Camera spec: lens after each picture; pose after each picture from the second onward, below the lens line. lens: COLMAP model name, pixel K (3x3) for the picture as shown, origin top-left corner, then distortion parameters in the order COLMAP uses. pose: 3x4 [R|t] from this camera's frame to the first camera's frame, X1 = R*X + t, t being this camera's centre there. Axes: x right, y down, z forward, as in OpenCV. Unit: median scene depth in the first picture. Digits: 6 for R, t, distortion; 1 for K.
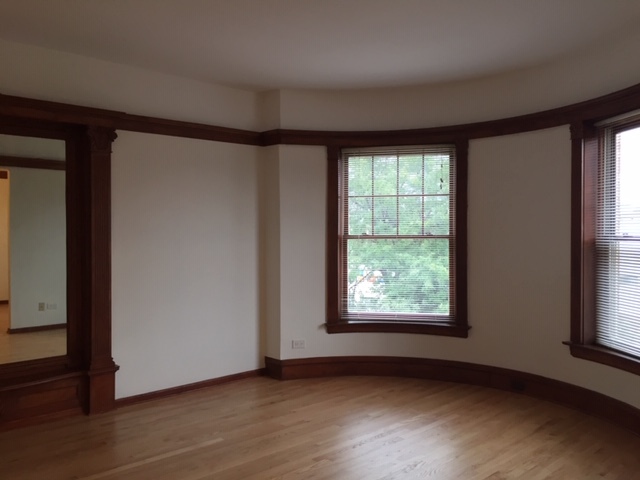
lens RADIAL K [[539.8, 0, 321.6], [0, 539.8, 240.4], [0, 0, 1]] dist [0.062011, -0.070916]
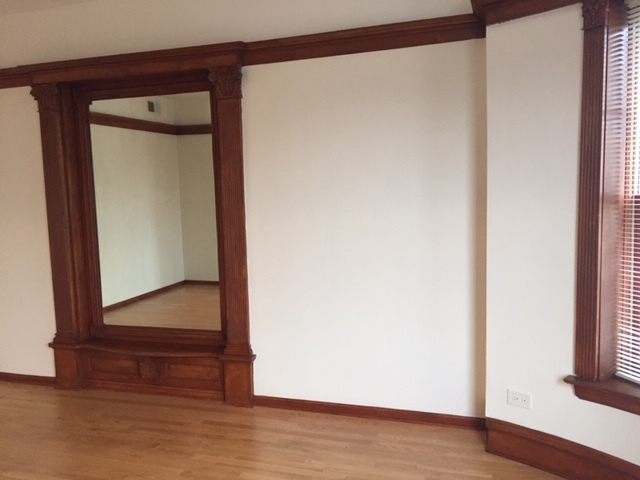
lens RADIAL K [[539.8, 0, 319.8], [0, 539.8, 236.5], [0, 0, 1]] dist [0.062011, -0.070916]
pose [[0.507968, 0.061965, -0.859144, 0.377342], [0.008742, 0.996987, 0.077075, -0.015258], [0.861331, -0.046662, 0.505896, 0.681469]]
